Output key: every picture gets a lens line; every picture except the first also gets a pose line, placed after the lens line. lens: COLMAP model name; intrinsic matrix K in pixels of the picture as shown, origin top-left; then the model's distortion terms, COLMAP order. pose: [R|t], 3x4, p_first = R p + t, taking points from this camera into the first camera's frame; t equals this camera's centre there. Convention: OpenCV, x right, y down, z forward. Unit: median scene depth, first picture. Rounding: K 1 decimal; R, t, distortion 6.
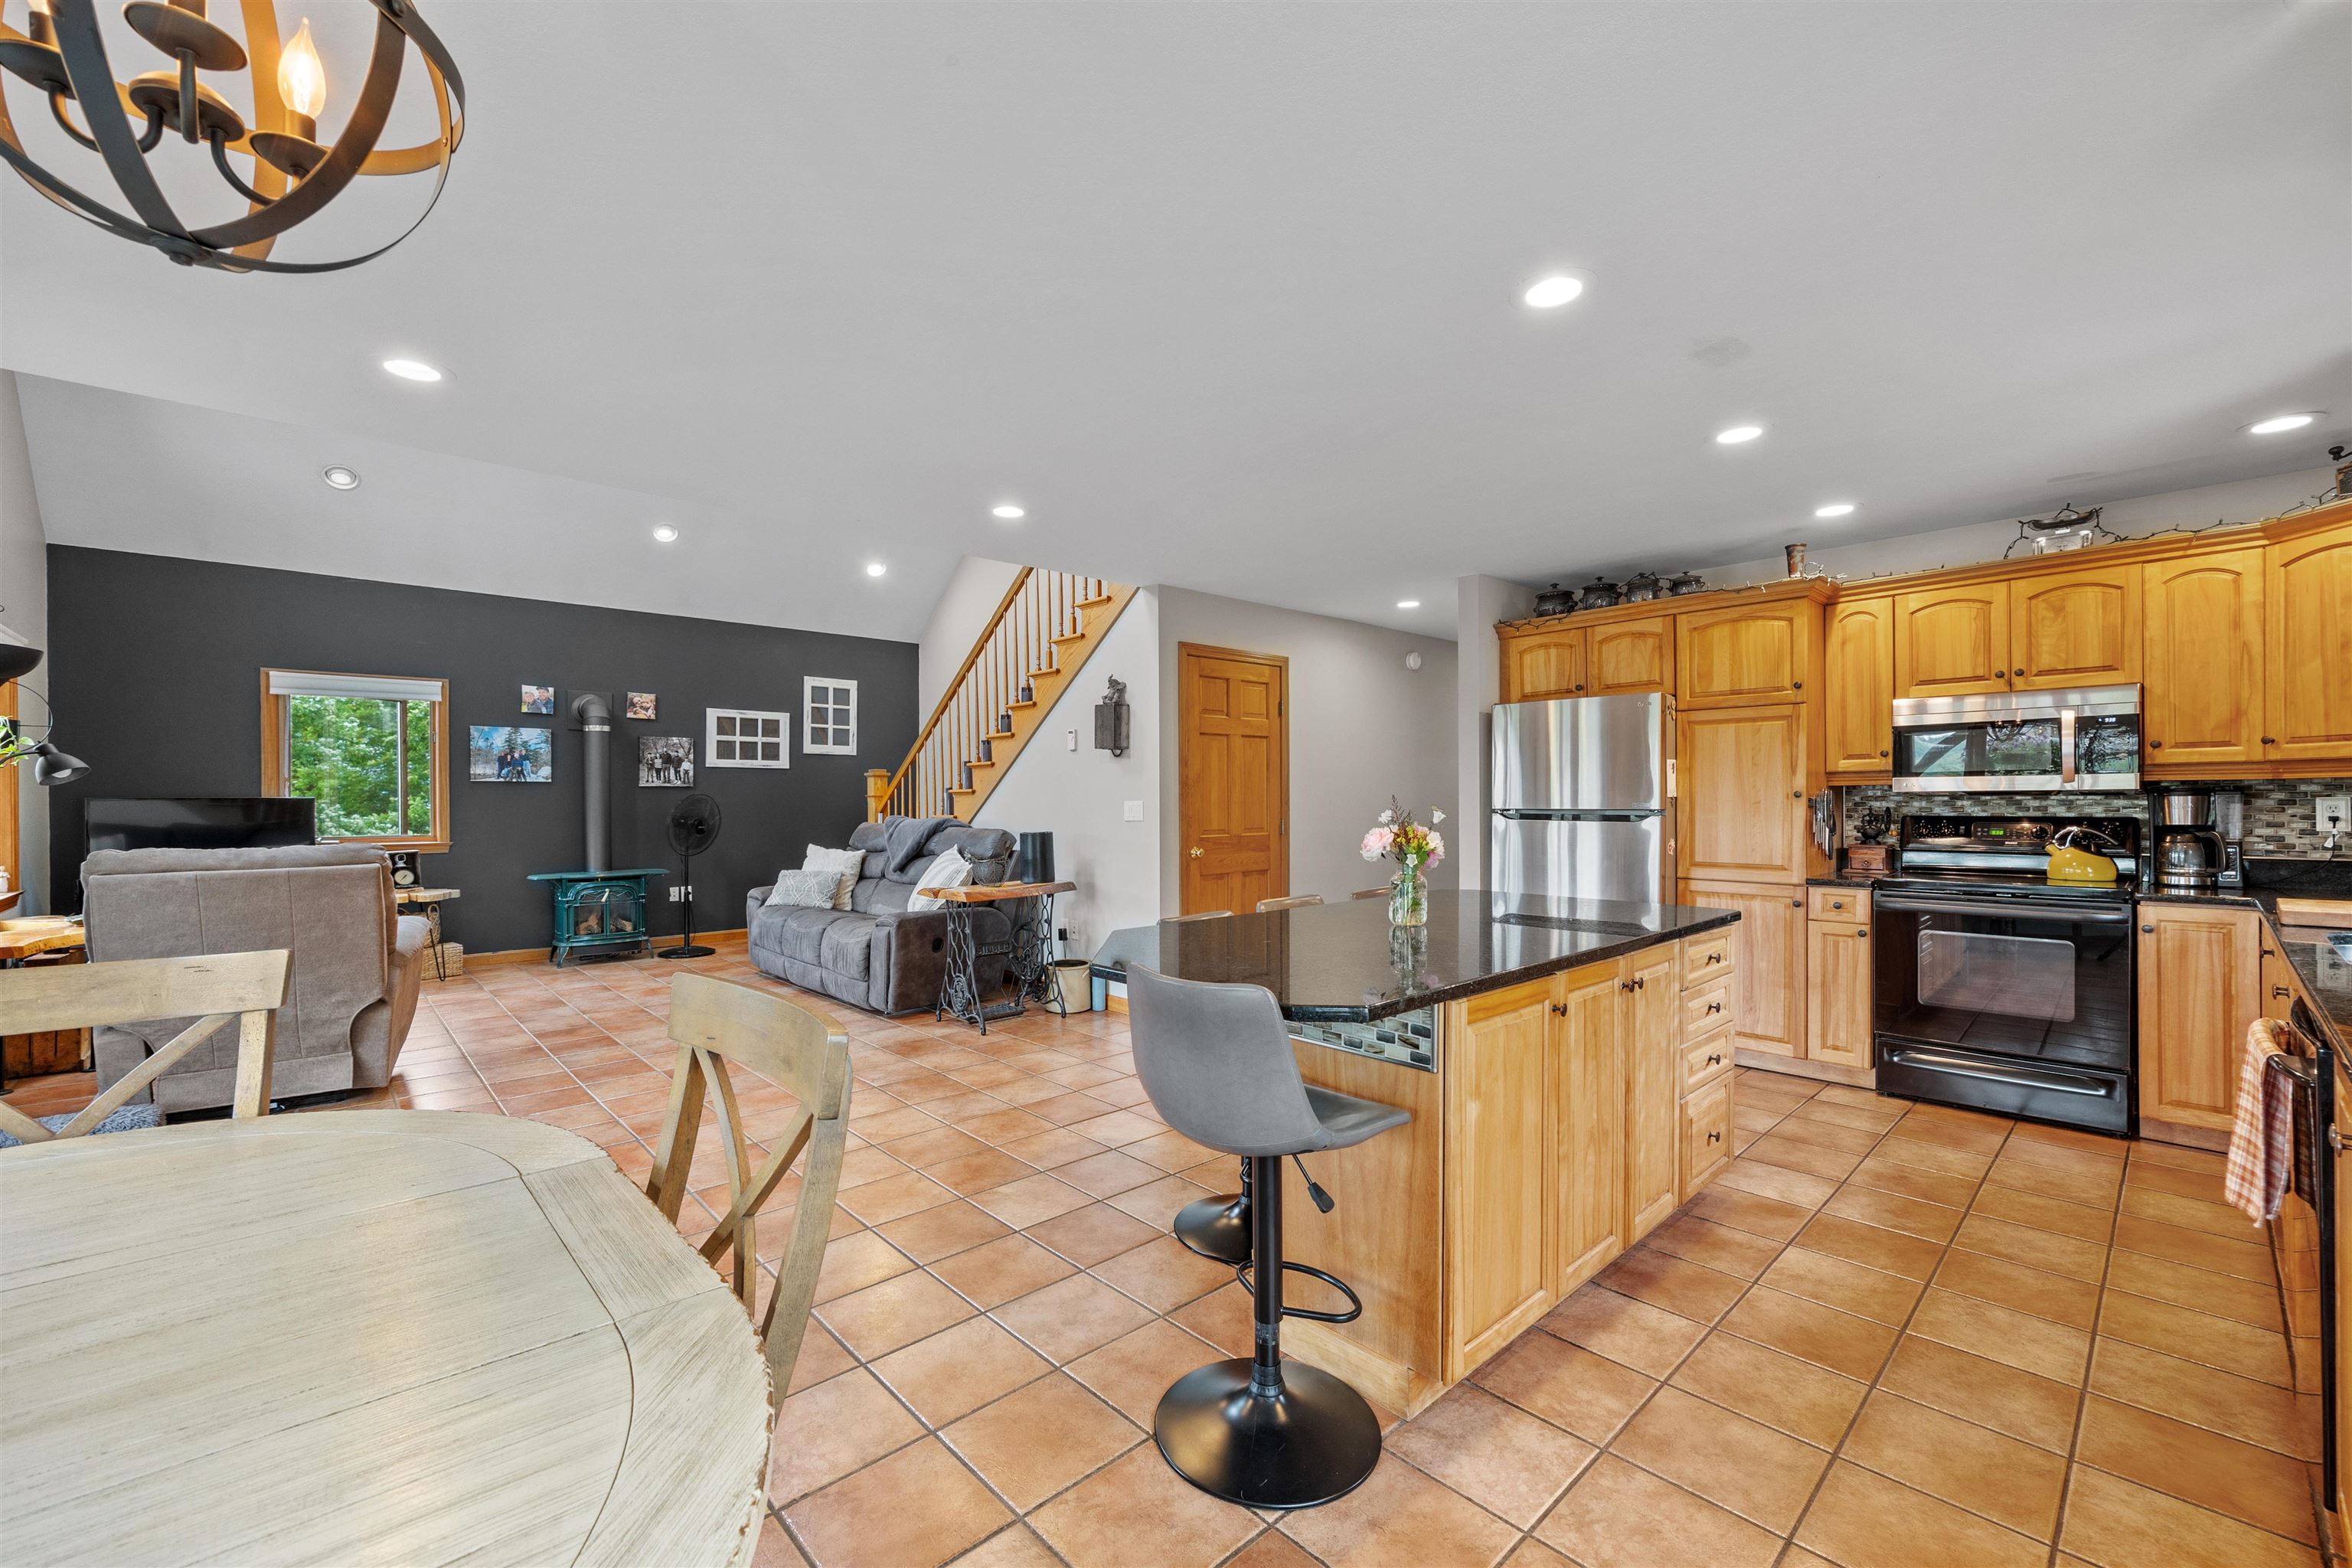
lens RADIAL K [[946.7, 0, 1171.4], [0, 946.7, 798.8], [0, 0, 1]] dist [0.000422, 0.000526]
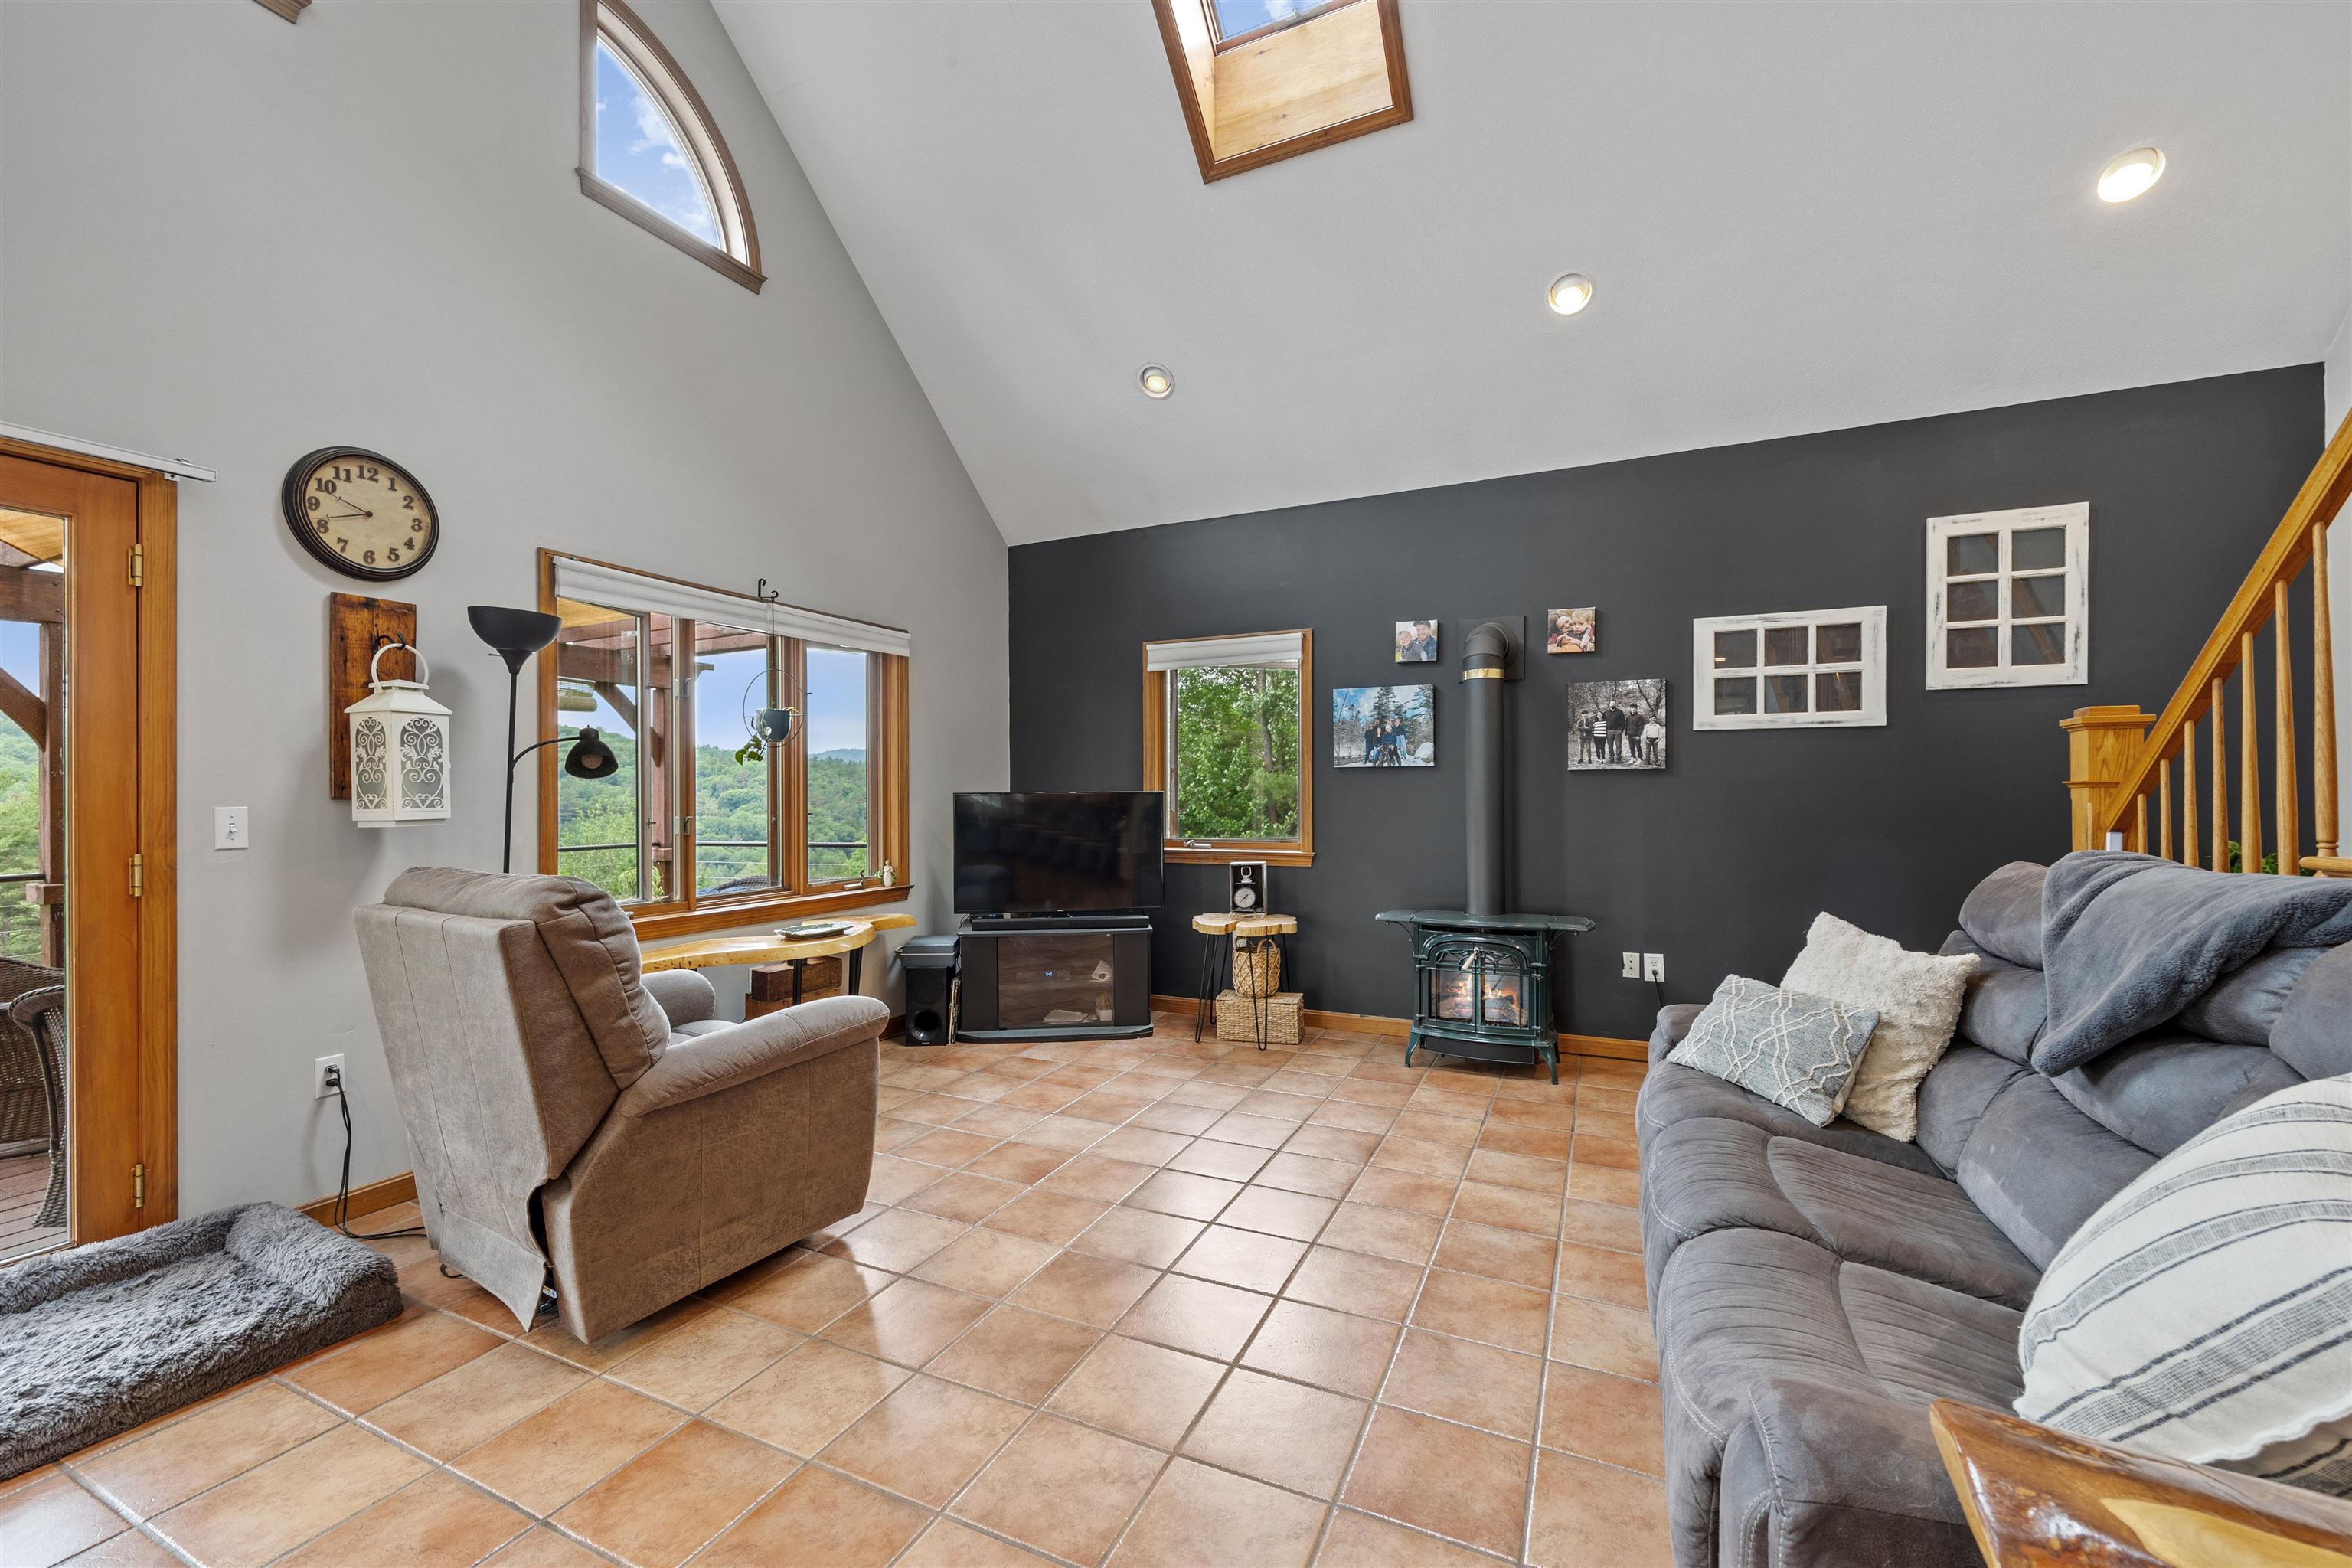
lens RADIAL K [[946.7, 0, 1164.8], [0, 946.7, 794.0], [0, 0, 1]] dist [0.000422, 0.000526]
pose [[0.368102, 0.000862, -0.929785, -0.122165], [0.002324, 0.999996, 0.001847, -0.000433], [0.929782, -0.002840, 0.368099, 0.589767]]
